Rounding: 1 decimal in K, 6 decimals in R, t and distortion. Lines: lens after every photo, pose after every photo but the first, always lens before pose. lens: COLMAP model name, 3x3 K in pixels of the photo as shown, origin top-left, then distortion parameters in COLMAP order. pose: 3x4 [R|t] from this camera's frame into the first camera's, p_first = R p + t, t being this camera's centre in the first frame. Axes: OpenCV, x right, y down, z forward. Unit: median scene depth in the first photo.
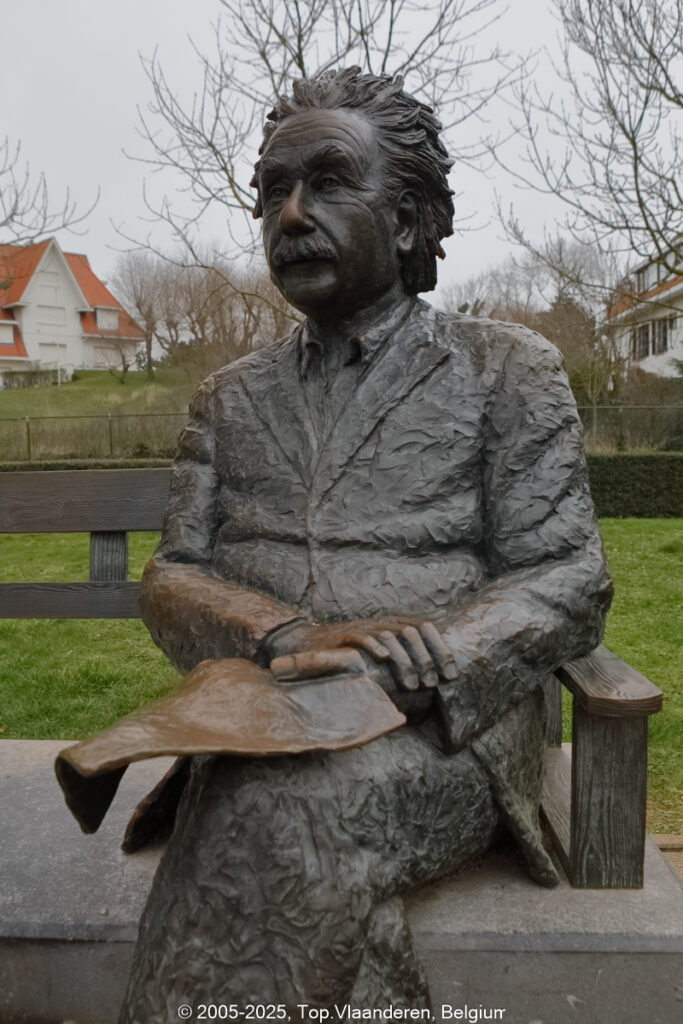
lens RADIAL K [[823.1, 0, 341.5], [0, 823.1, 512.0], [0, 0, 1]] dist [-0.079101, 0.000515]
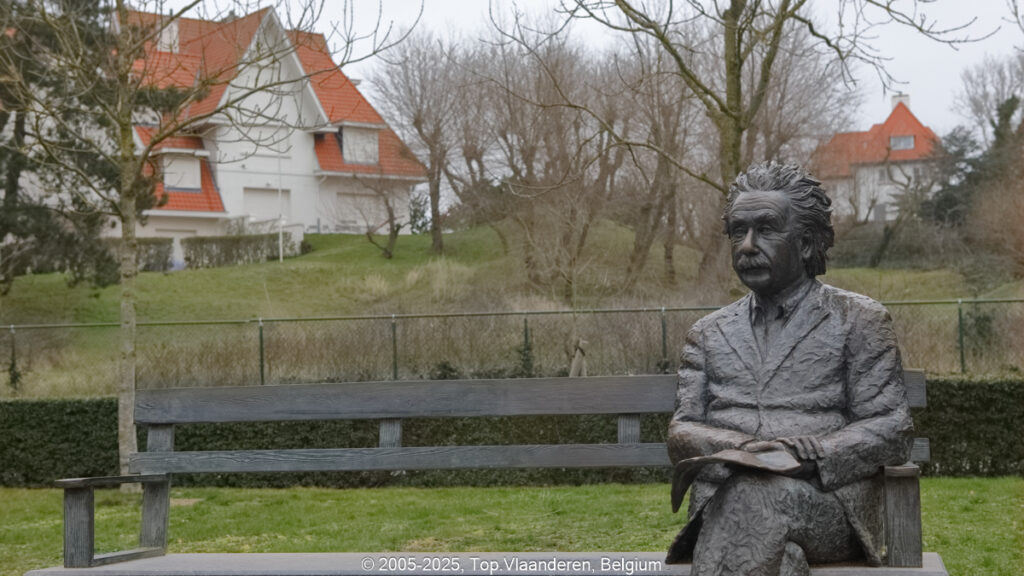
lens RADIAL K [[1706.0, 0, 512.0], [0, 1706.0, 288.0], [0, 0, 1]] dist [0.137974, -0.012285]
pose [[0.988210, -0.011906, -0.152641, 0.008167], [-0.007354, 0.992130, -0.124994, 0.270914], [0.152928, 0.124643, 0.980345, -3.214067]]
